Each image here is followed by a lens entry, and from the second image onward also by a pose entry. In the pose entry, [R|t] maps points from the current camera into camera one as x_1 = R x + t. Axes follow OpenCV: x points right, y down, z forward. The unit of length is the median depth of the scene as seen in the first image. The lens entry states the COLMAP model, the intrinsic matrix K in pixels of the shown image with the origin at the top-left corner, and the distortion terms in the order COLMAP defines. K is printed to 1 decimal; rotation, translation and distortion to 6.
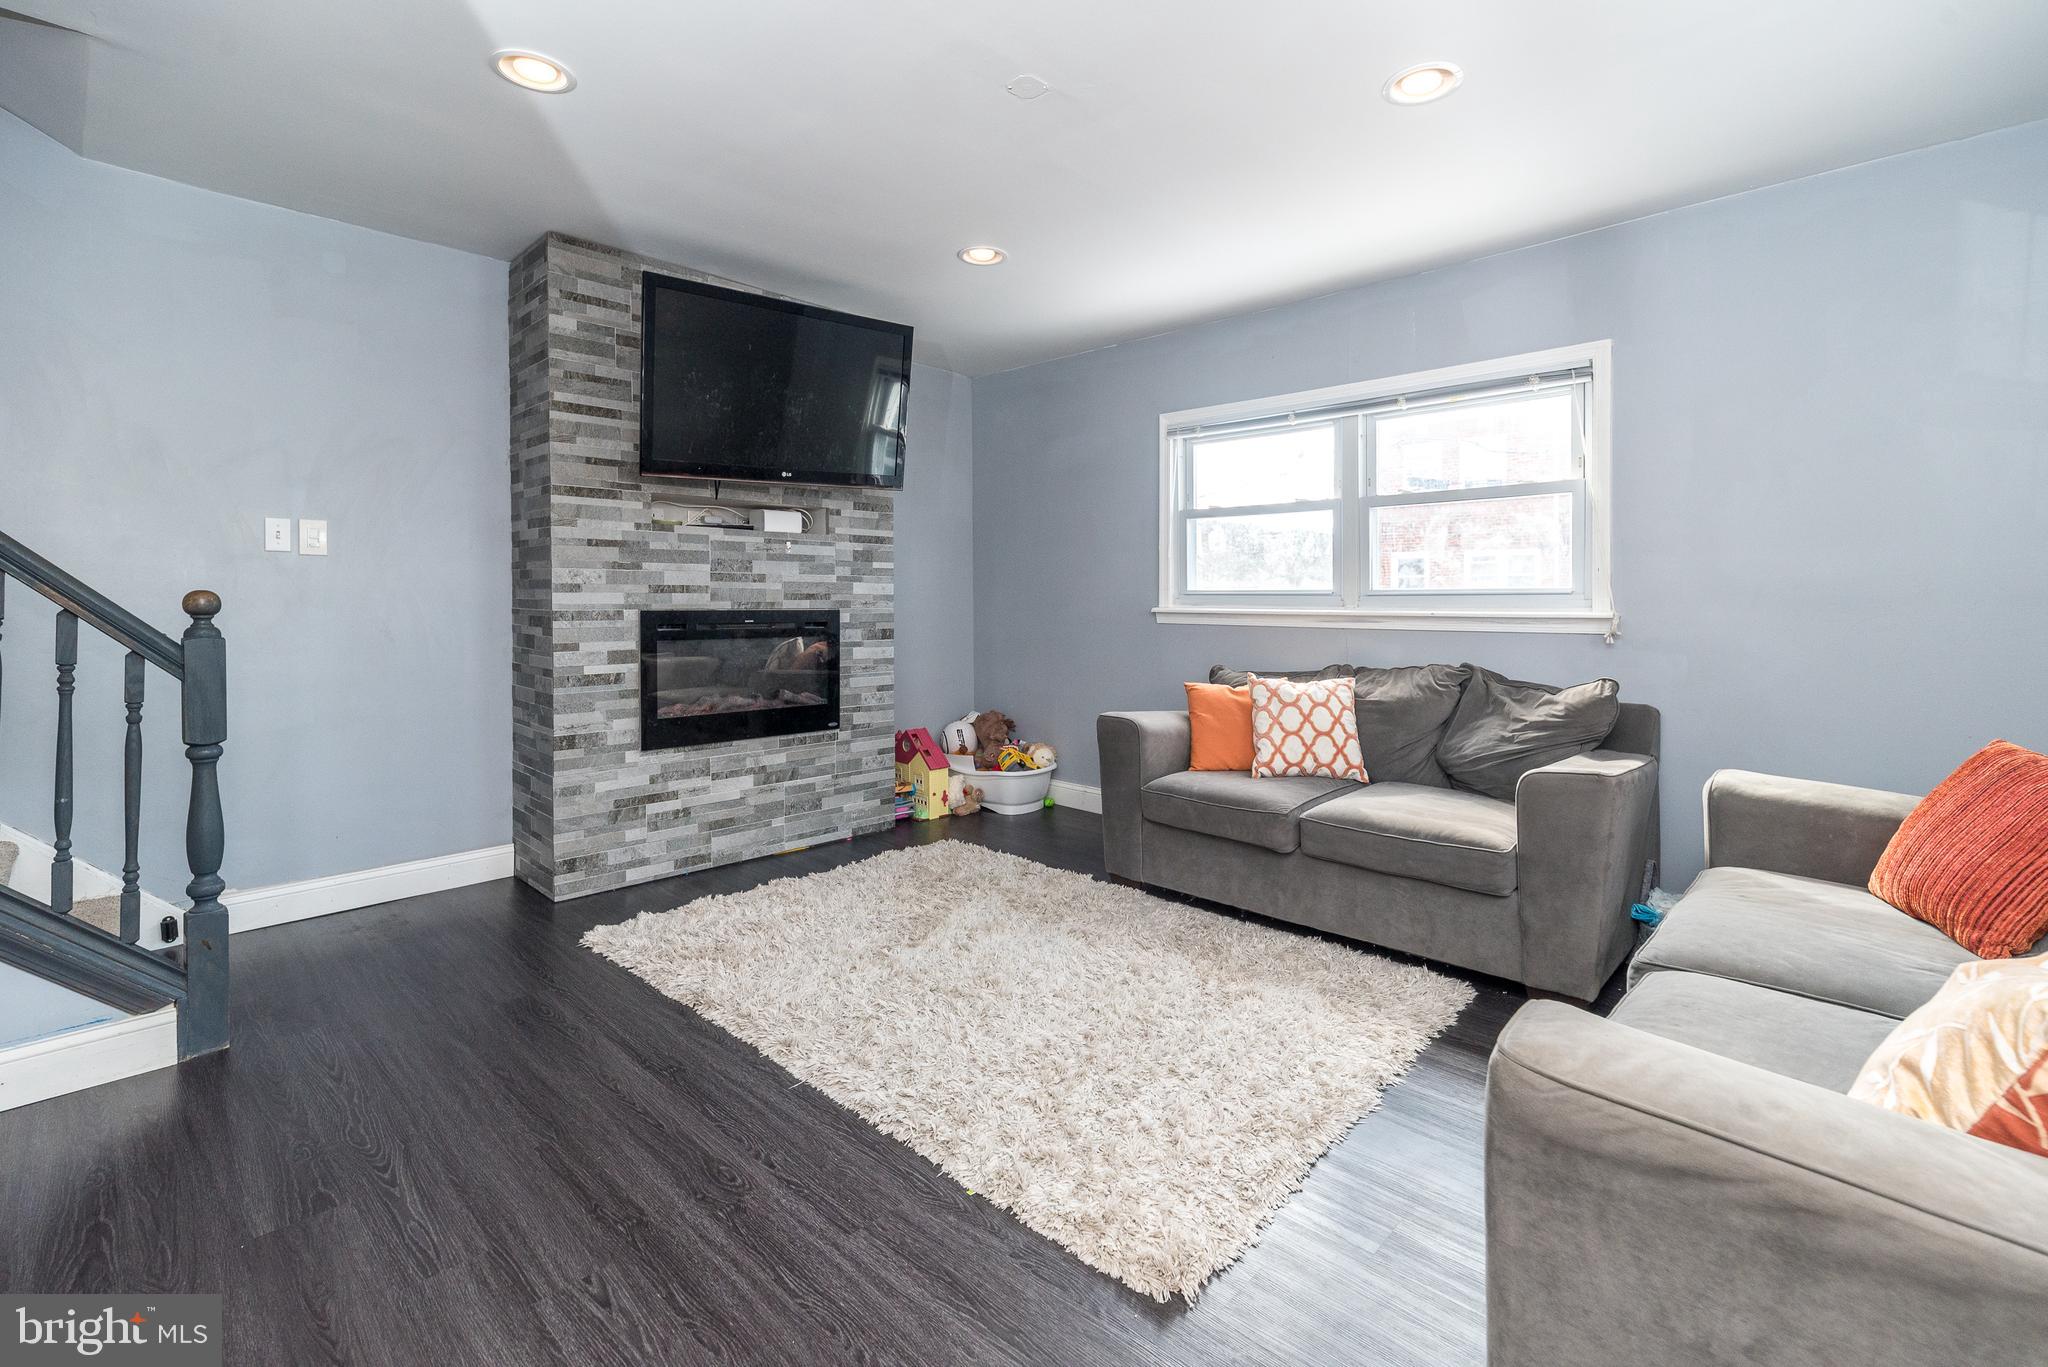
lens RADIAL K [[913.3, 0, 1039.8], [0, 913.3, 618.5], [0, 0, 1]] dist [0.000282, 0.000043]
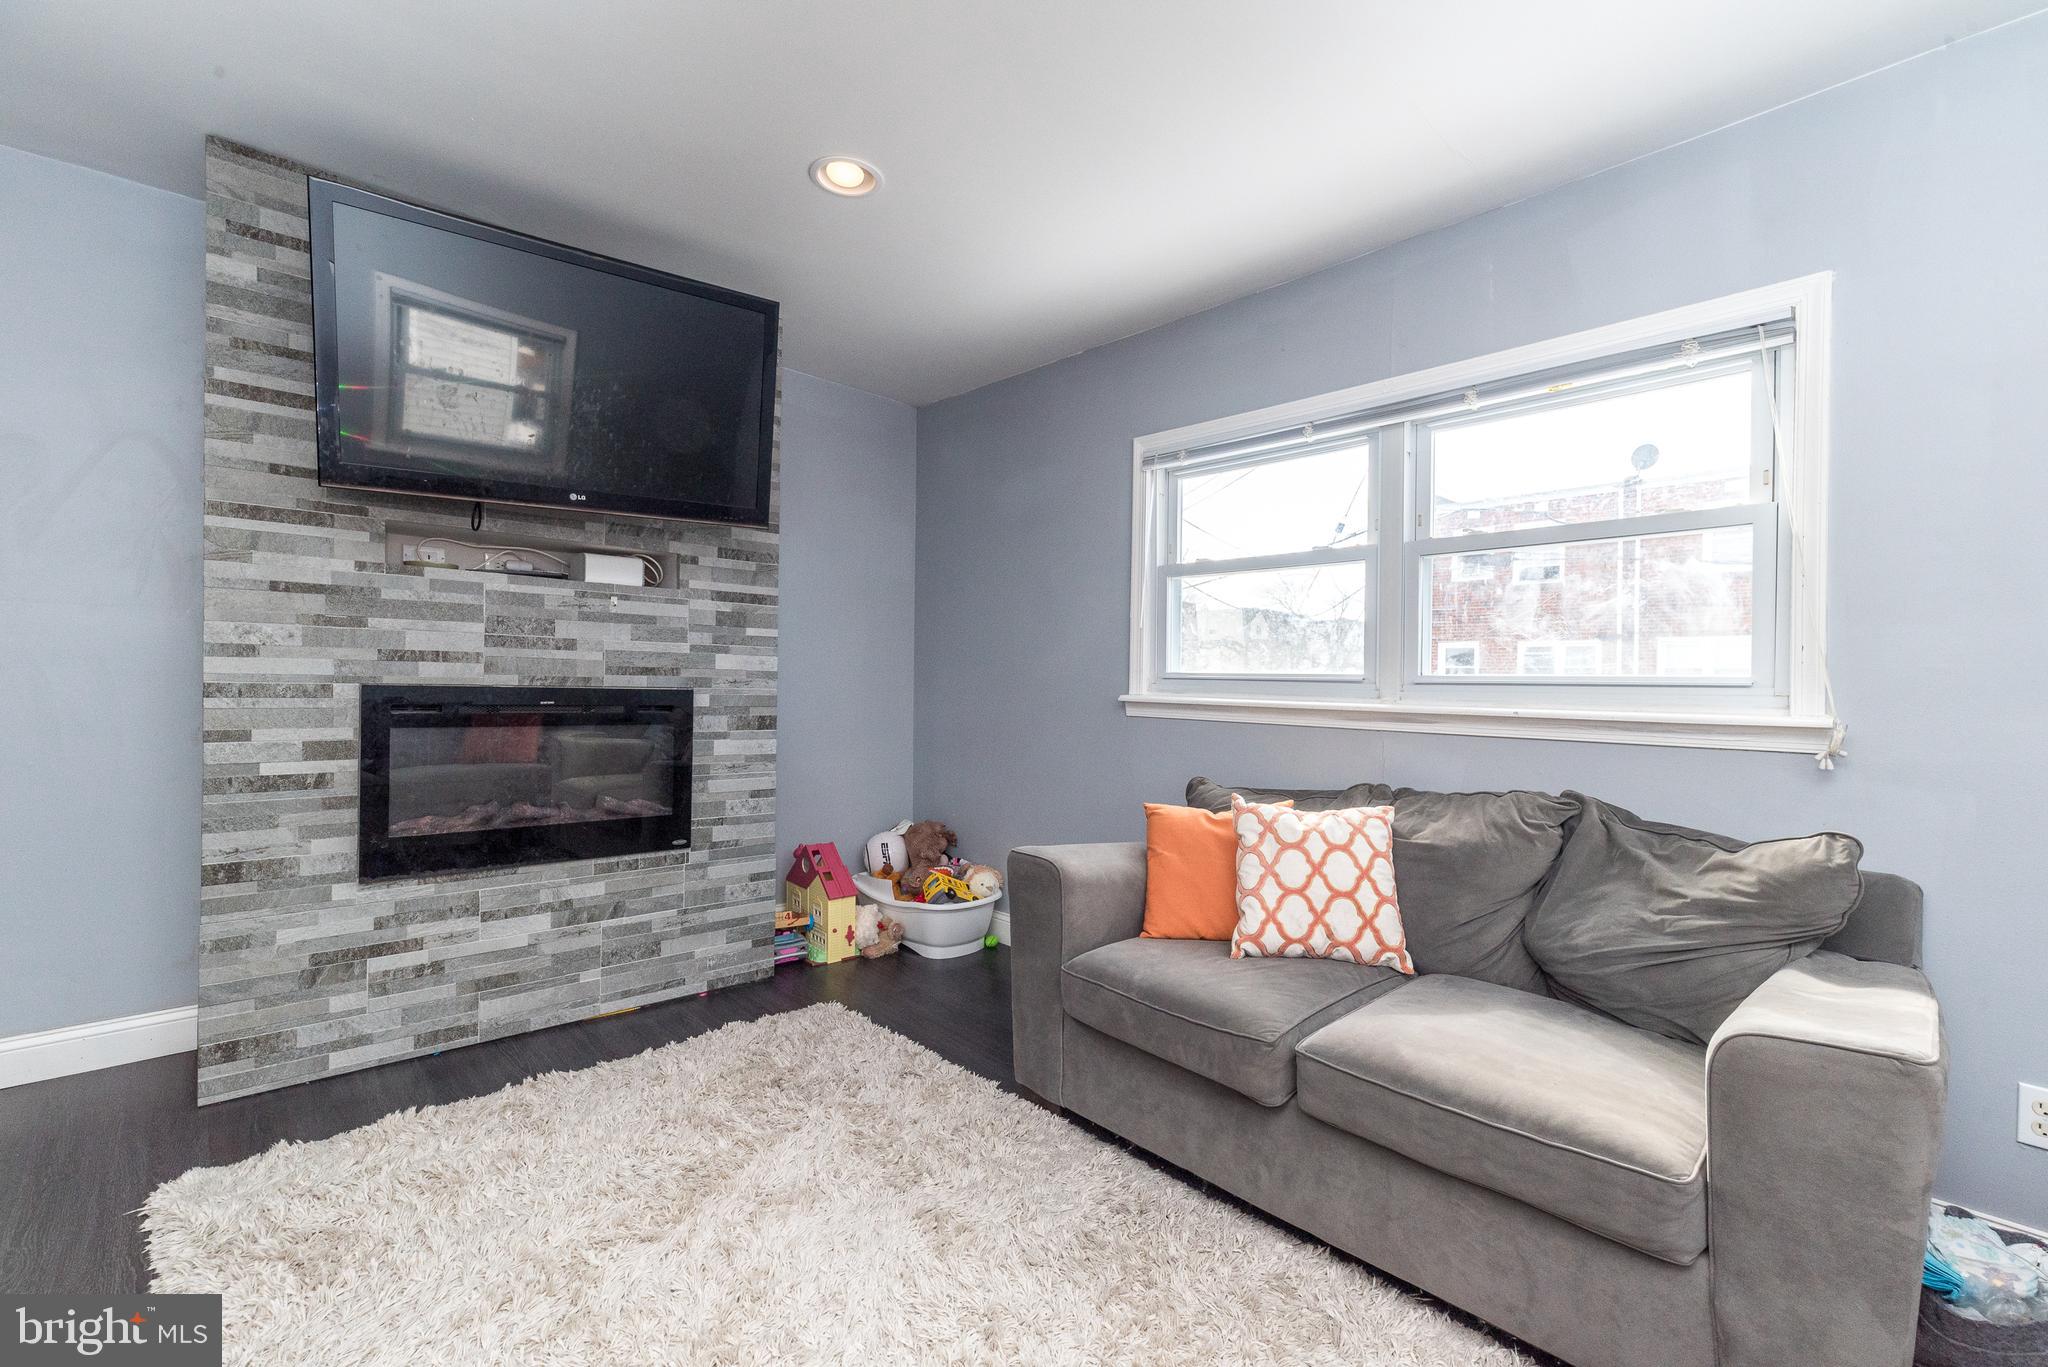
lens RADIAL K [[886.7, 0, 1027.2], [0, 886.7, 687.2], [0, 0, 1]] dist [0.004739, -0.000139]
pose [[0.997715, 0.019015, -0.064838, 0.118811], [-0.020077, 0.999674, -0.015773, -0.006359], [0.064517, 0.017039, 0.997771, 0.336121]]
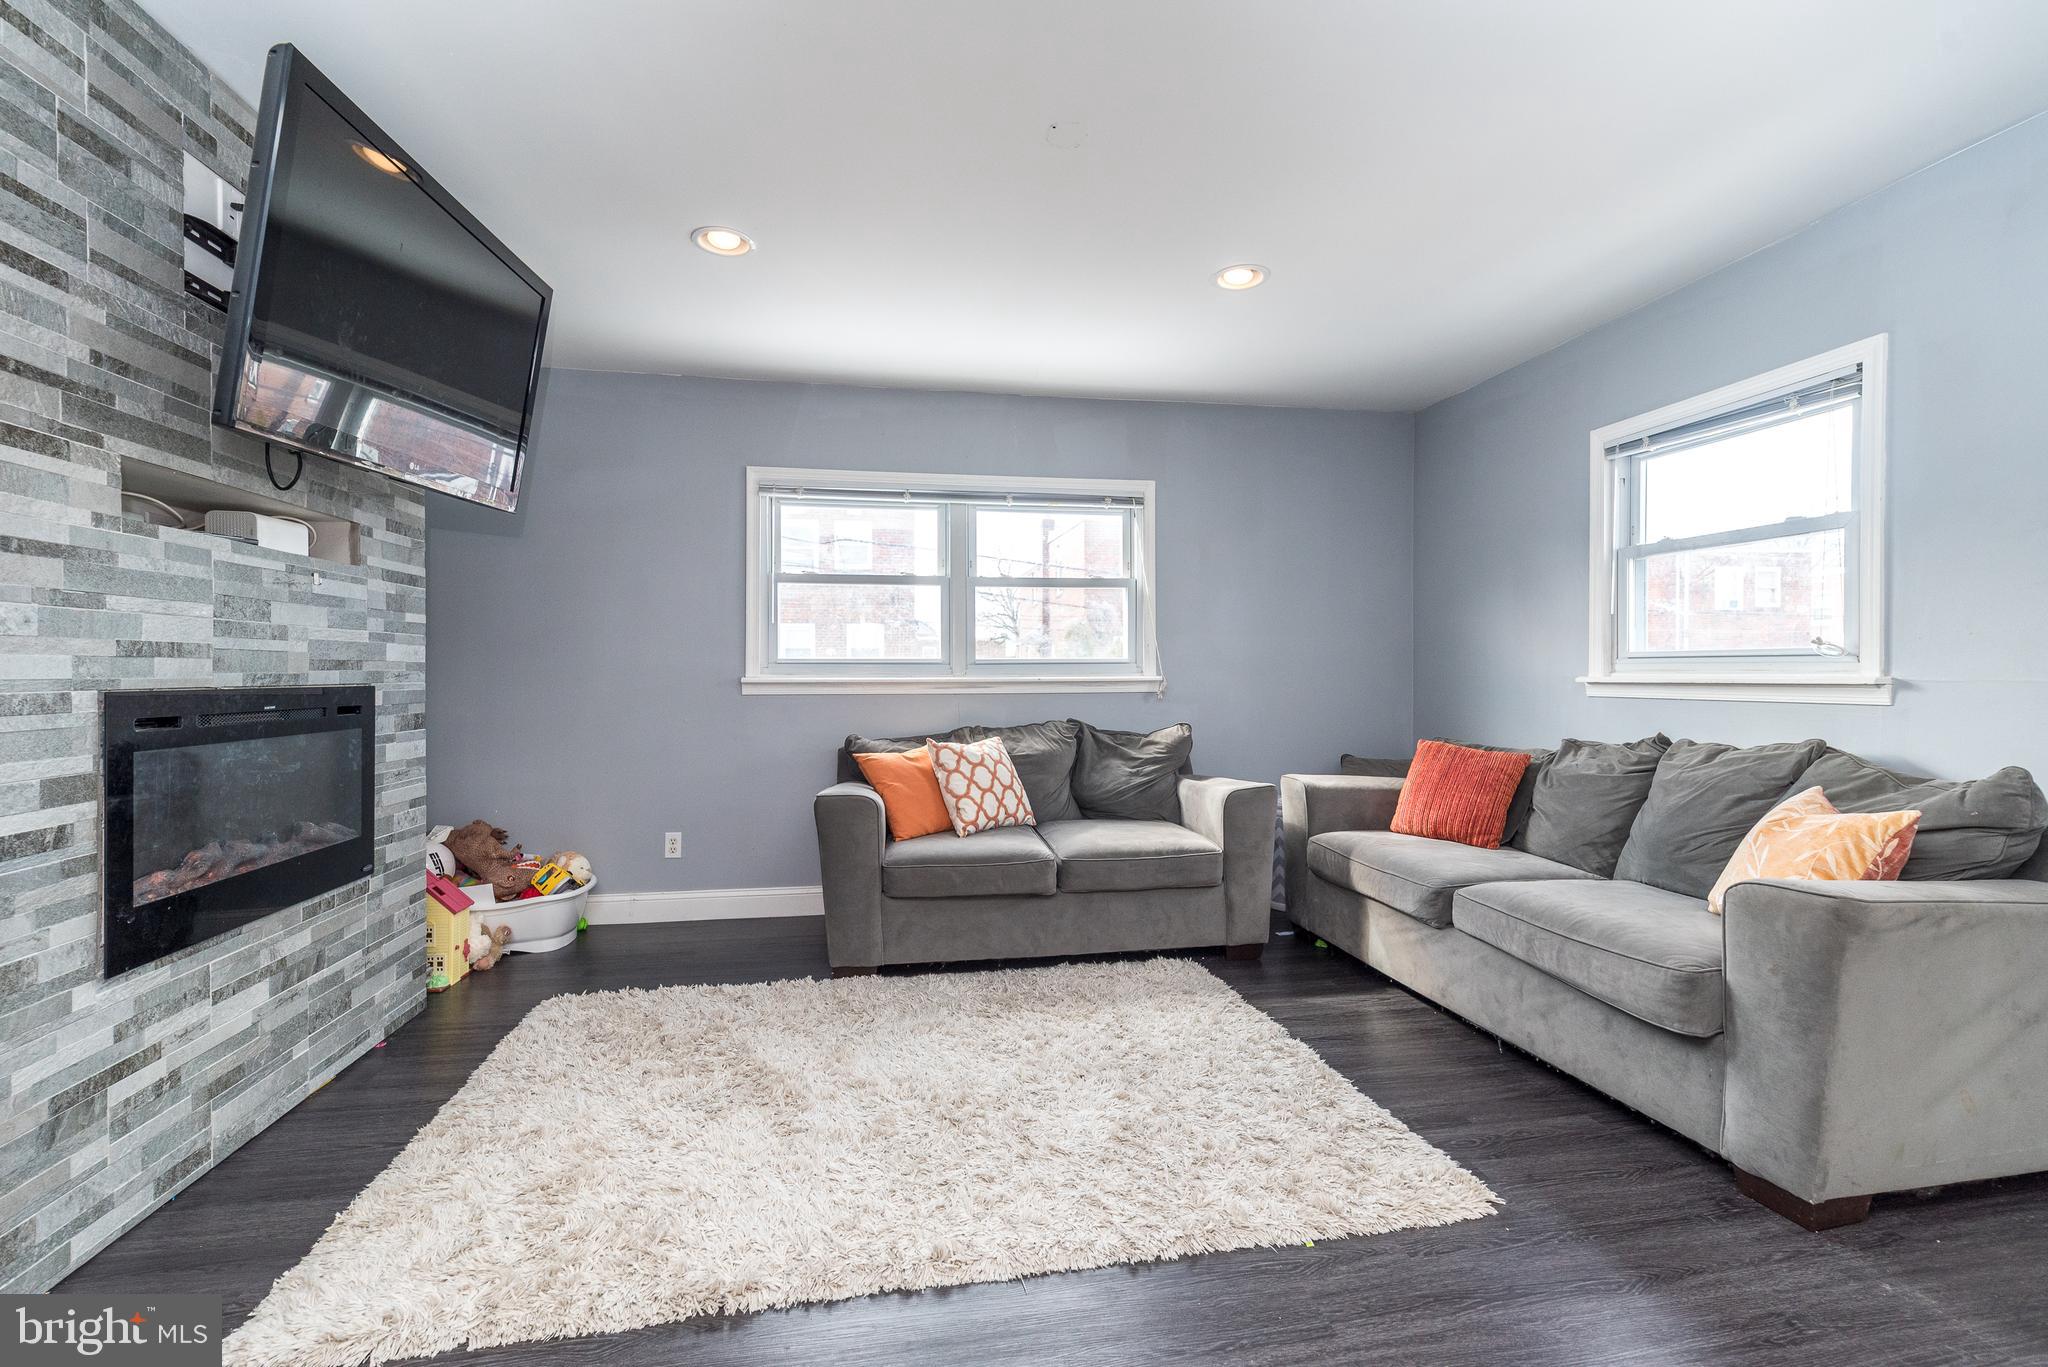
lens RADIAL K [[878.1, 0, 1035.4], [0, 878.1, 676.5], [0, 0, 1]] dist [0.006281, -0.000108]
pose [[0.600776, -0.009639, 0.799359, -0.502208], [0.020299, 0.999789, -0.003200, -0.005368], [-0.799160, 0.018148, 0.600845, 0.307713]]
